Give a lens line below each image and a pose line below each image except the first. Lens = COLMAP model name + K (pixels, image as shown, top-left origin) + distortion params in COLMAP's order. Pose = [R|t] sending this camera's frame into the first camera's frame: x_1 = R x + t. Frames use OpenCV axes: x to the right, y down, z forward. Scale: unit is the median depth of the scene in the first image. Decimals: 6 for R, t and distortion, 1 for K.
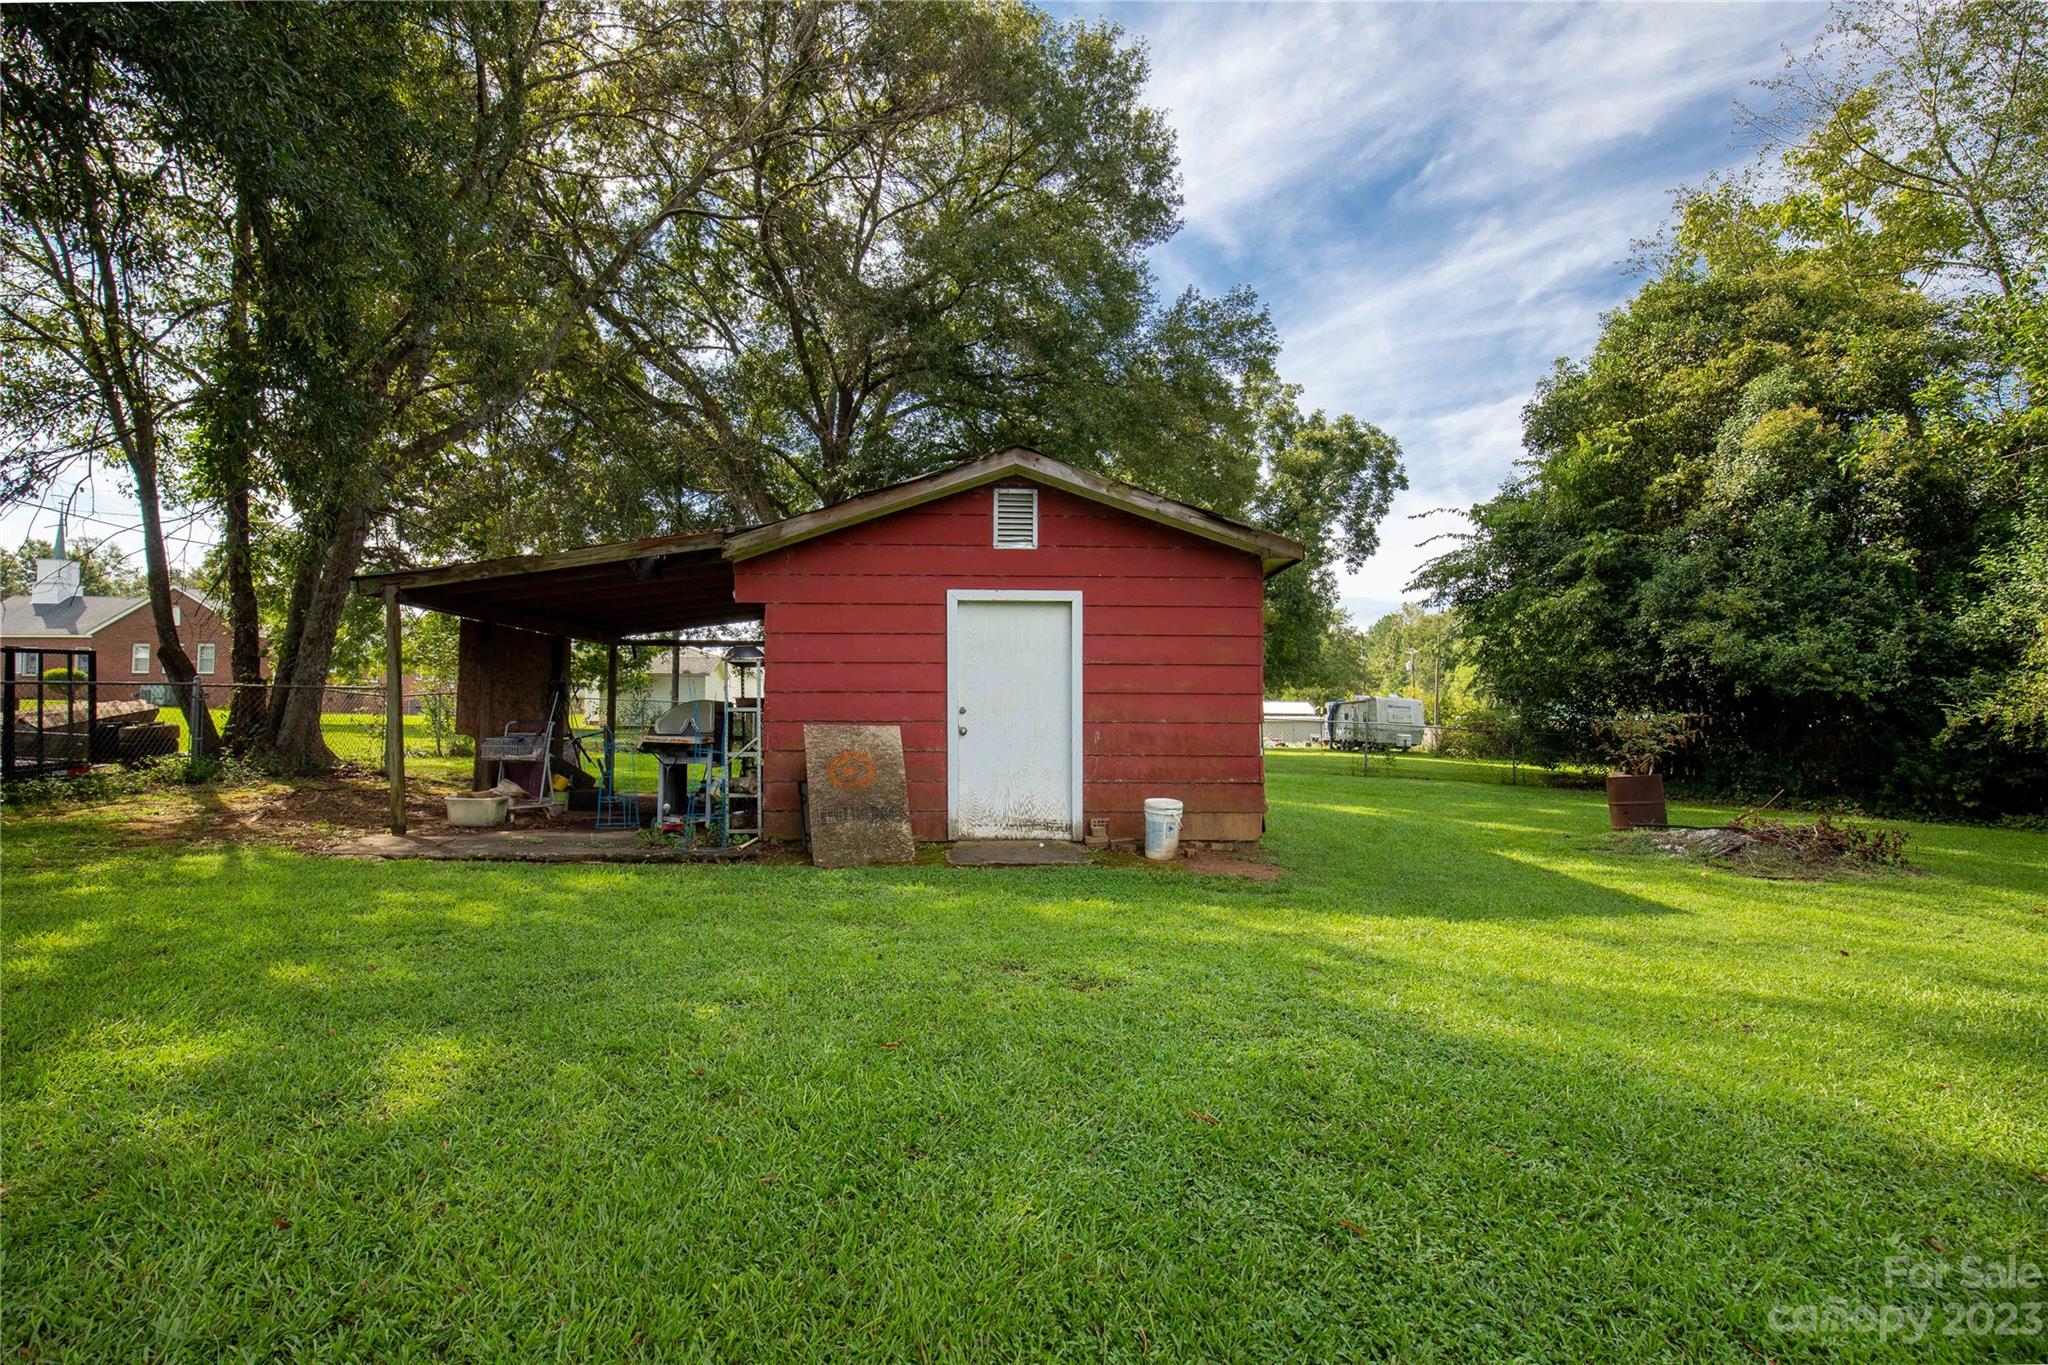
lens RADIAL K [[918.6, 0, 1045.1], [0, 918.6, 683.6], [0, 0, 1]] dist [-0.002103, -0.000581]
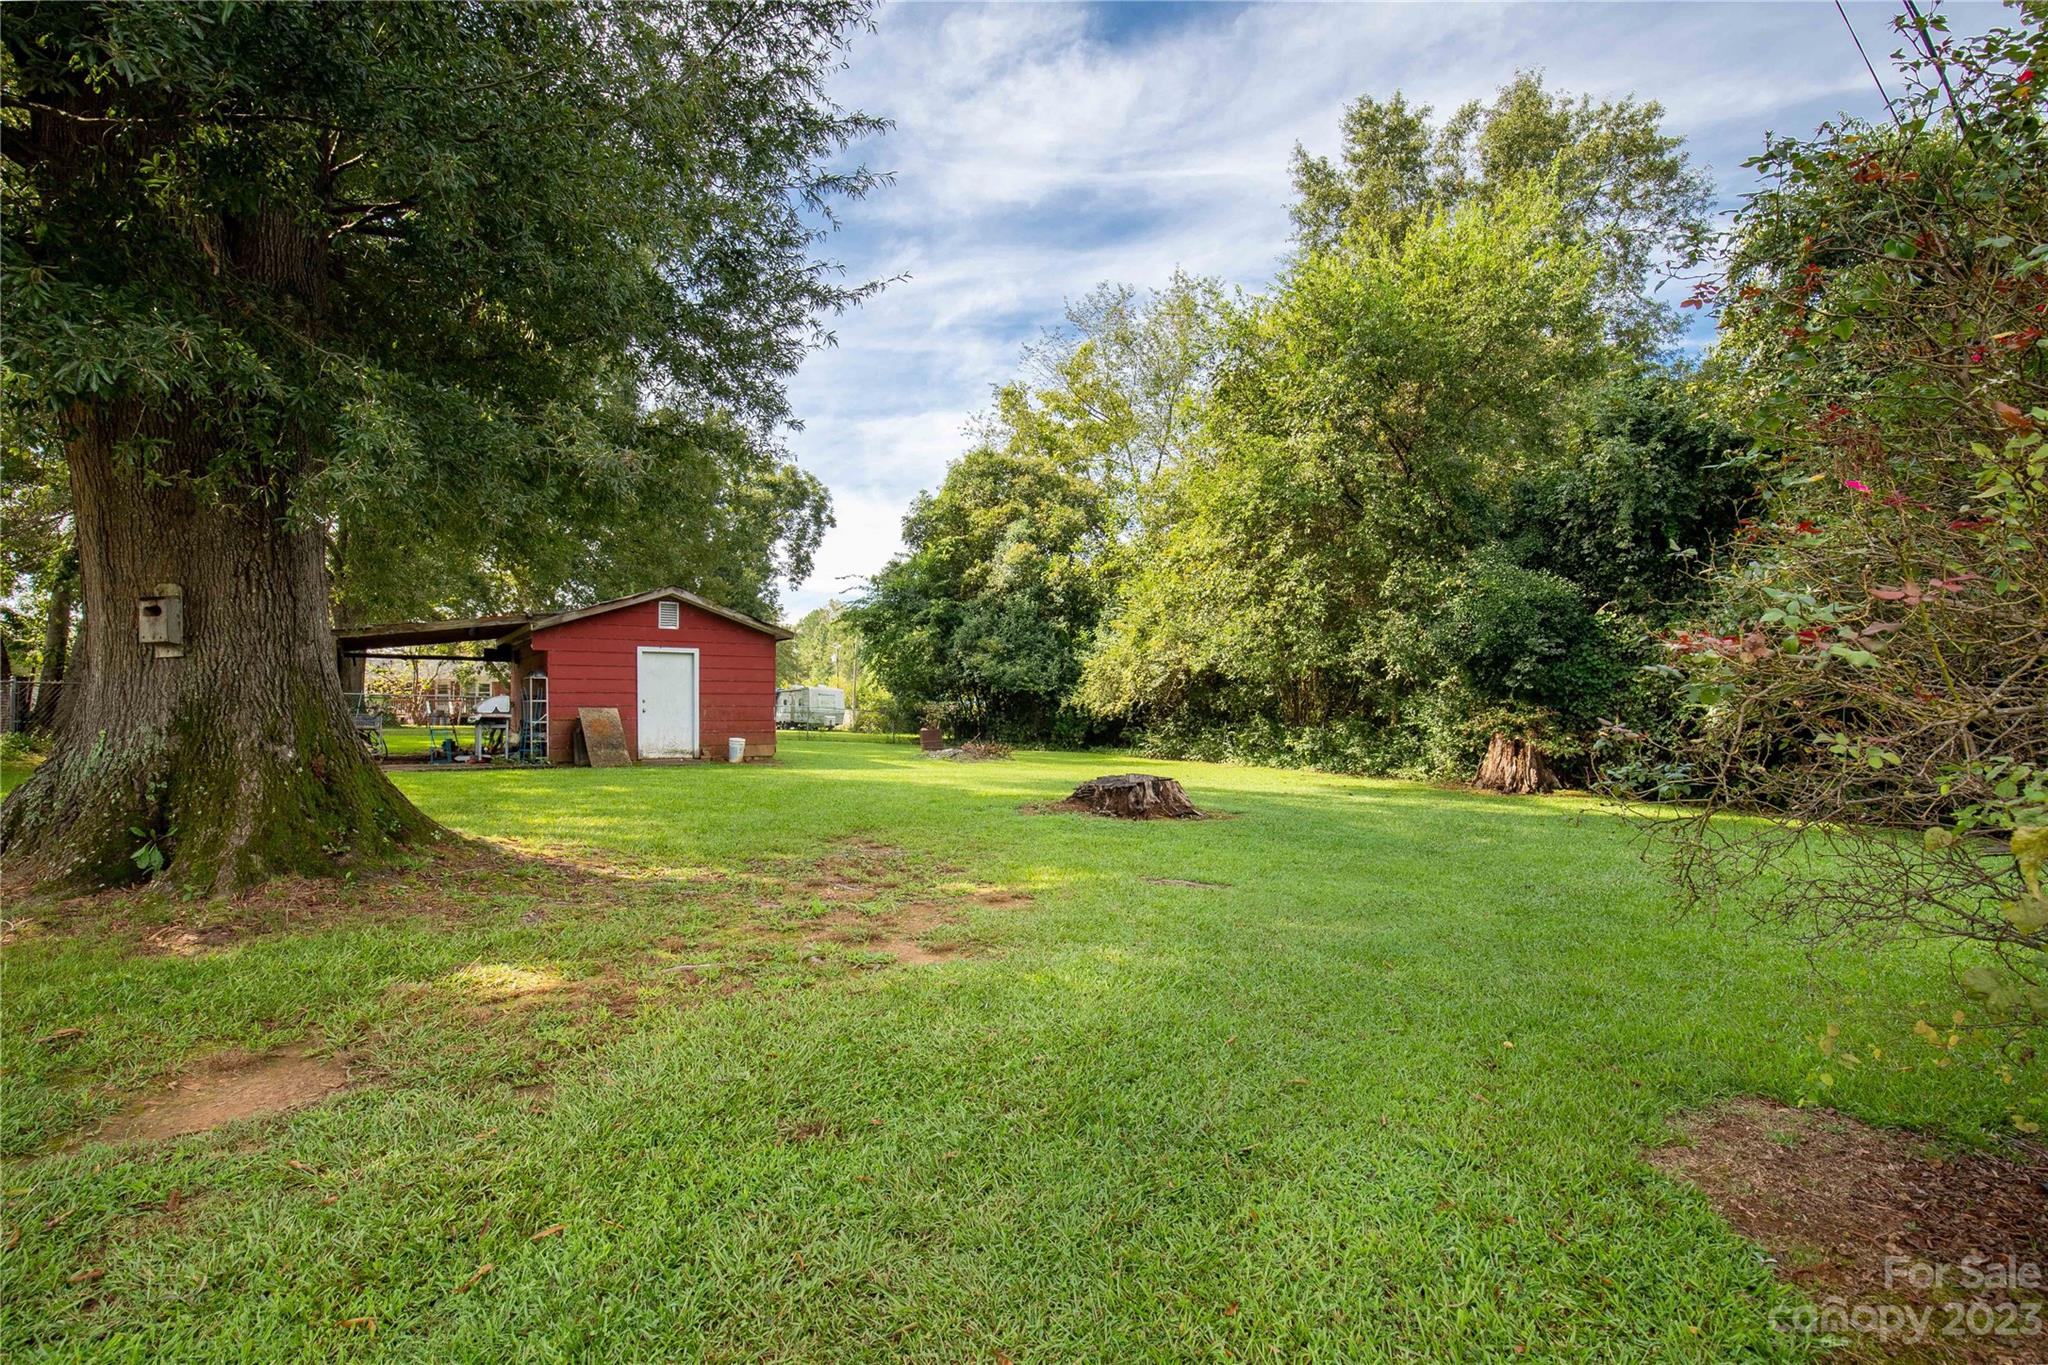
lens RADIAL K [[912.8, 0, 1033.3], [0, 912.8, 681.5], [0, 0, 1]] dist [0.001190, 0.000232]
pose [[0.829247, 0.011243, 0.558769, -0.231475], [-0.019029, 0.999786, 0.008123, -0.023048], [-0.558558, -0.017369, 0.829284, -0.577928]]
